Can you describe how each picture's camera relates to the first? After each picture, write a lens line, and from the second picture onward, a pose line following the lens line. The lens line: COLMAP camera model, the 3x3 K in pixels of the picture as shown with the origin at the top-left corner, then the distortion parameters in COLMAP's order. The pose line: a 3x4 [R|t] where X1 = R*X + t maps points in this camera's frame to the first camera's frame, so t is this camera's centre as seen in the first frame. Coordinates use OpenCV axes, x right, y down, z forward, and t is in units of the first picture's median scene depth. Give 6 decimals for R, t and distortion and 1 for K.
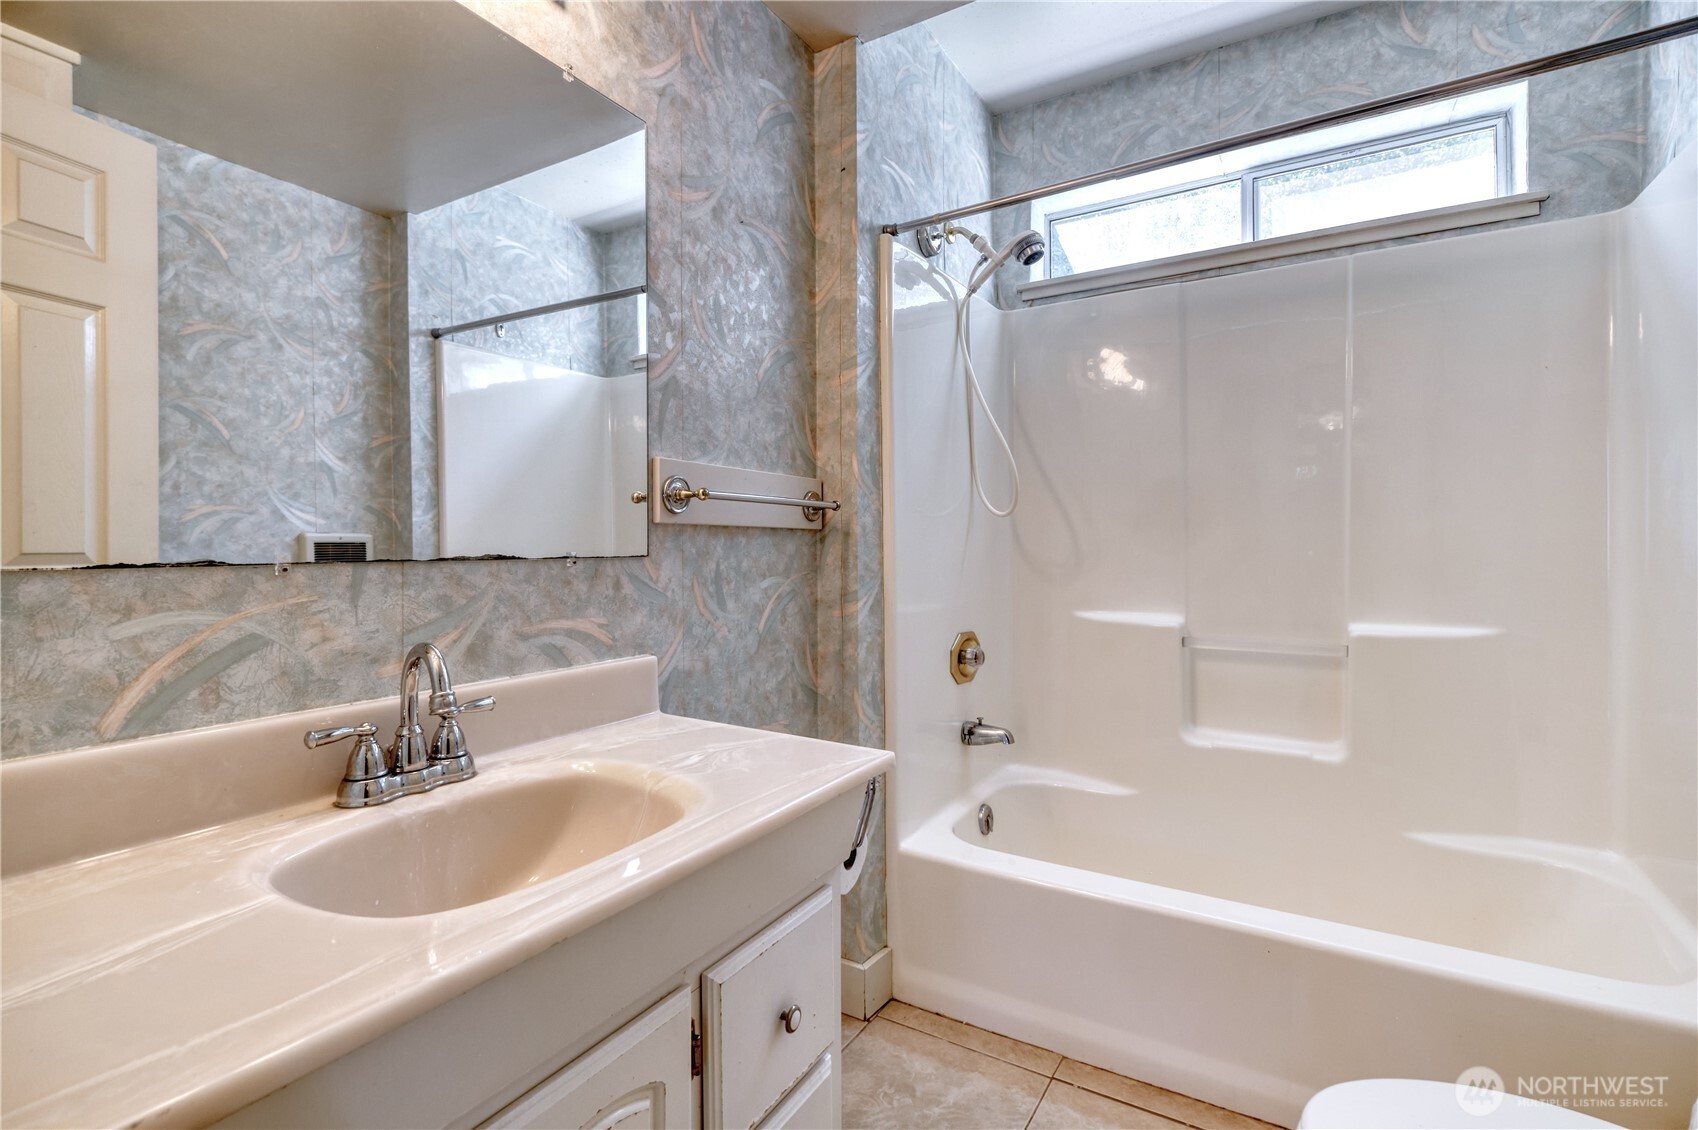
lens RADIAL K [[782.6, 0, 851.8], [0, 782.6, 538.4], [0, 0, 1]] dist [-0.000933, -0.000122]
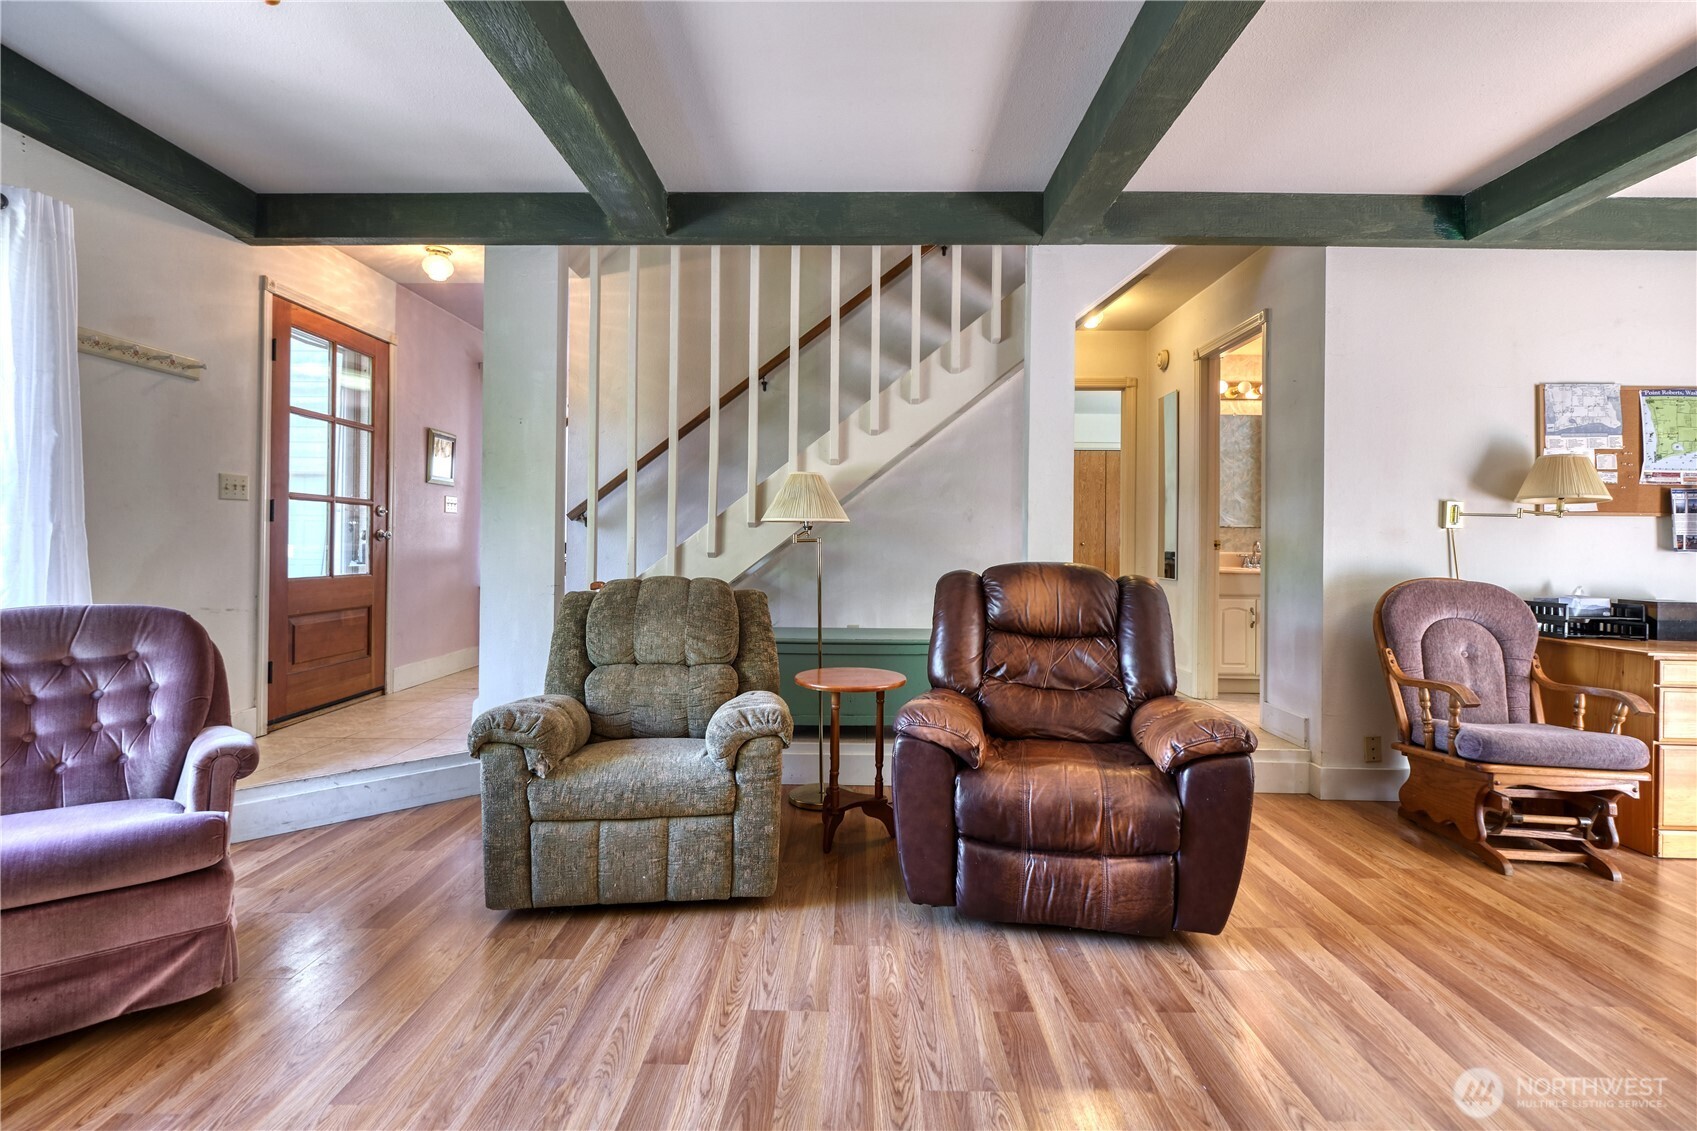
lens RADIAL K [[782.1, 0, 851.3], [0, 782.1, 538.9], [0, 0, 1]] dist [-0.000933, -0.000122]
pose [[0.504154, 0.004259, -0.863603, 1.024671], [-0.007145, 0.999974, 0.000761, 0.048934], [0.863584, 0.005786, 0.504172, -1.569196]]
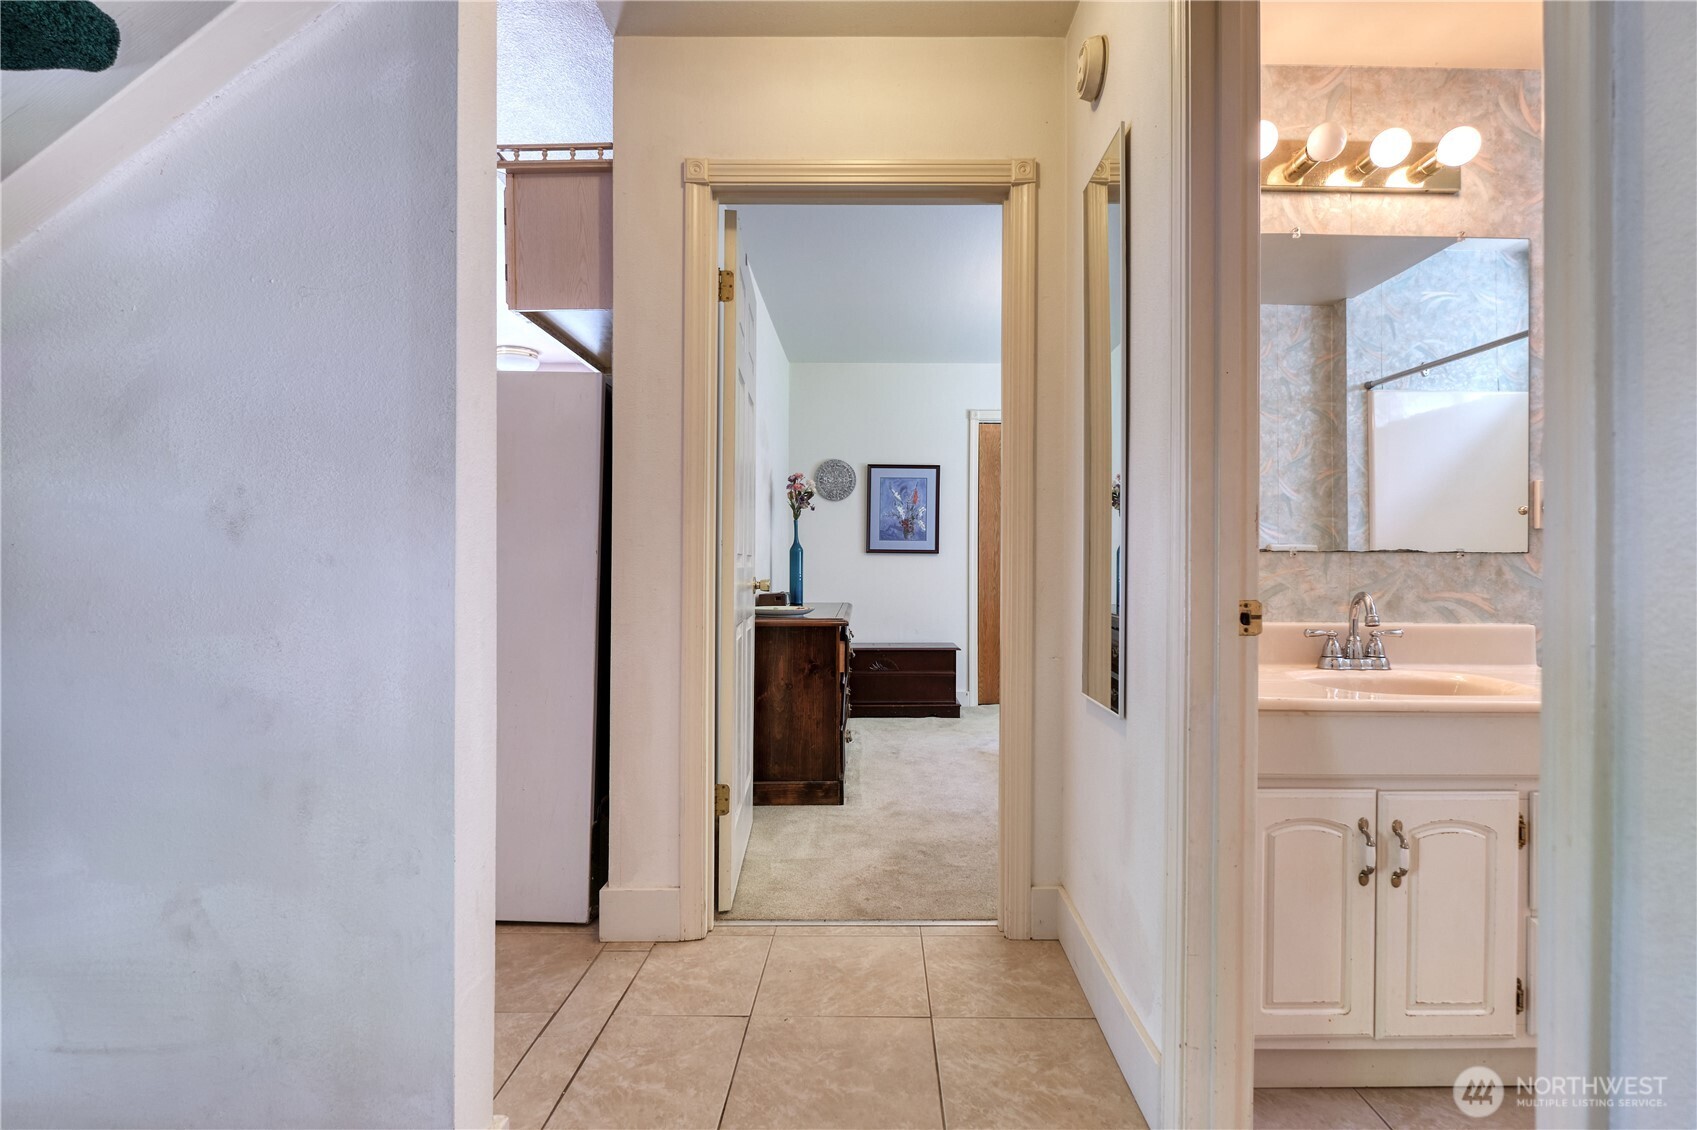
lens RADIAL K [[812.1, 0, 848.5], [0, 812.1, 565.0], [0, 0, 1]] dist [-0.007548, -0.000627]
pose [[0.492337, 0.011008, -0.870335, 0.208703], [-0.003508, 0.999937, 0.010662, 0.017695], [0.870398, -0.002196, 0.492345, -0.399889]]
